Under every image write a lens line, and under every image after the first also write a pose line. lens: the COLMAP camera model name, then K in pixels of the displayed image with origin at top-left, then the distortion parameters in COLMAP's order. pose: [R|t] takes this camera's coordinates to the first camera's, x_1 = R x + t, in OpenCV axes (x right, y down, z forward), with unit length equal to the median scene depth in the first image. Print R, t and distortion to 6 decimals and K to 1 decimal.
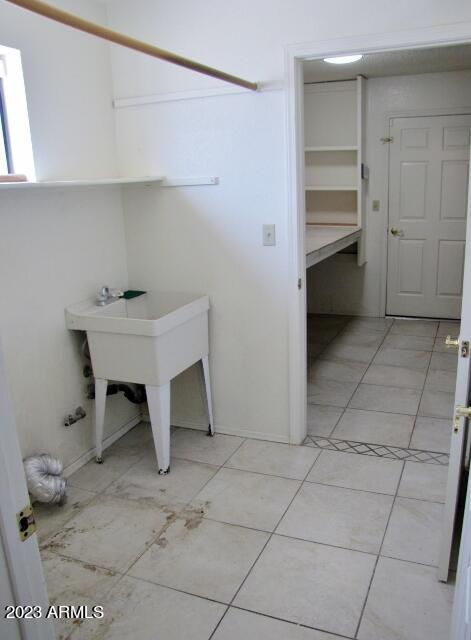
lens RADIAL K [[536.9, 0, 234.5], [0, 536.9, 321.8], [0, 0, 1]] dist [-0.174741, 0.142804]
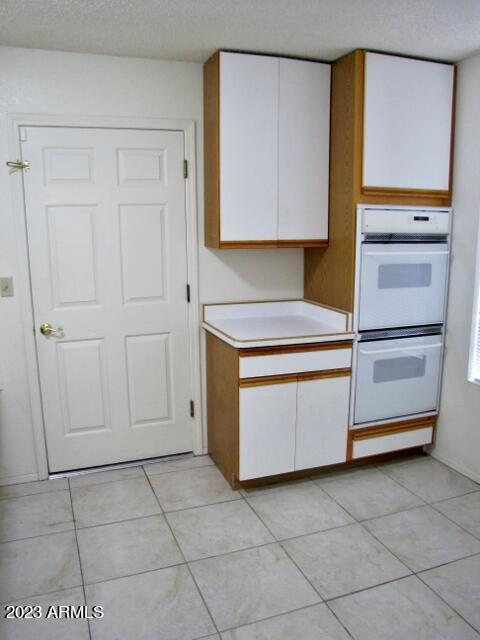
lens RADIAL K [[536.9, 0, 244.0], [0, 536.9, 324.5], [0, 0, 1]] dist [-0.174741, 0.142804]
pose [[0.712082, -0.108330, 0.693688, 0.067954], [0.169589, 0.985307, -0.020215, -0.131946], [-0.681306, 0.132037, 0.719991, 0.460673]]
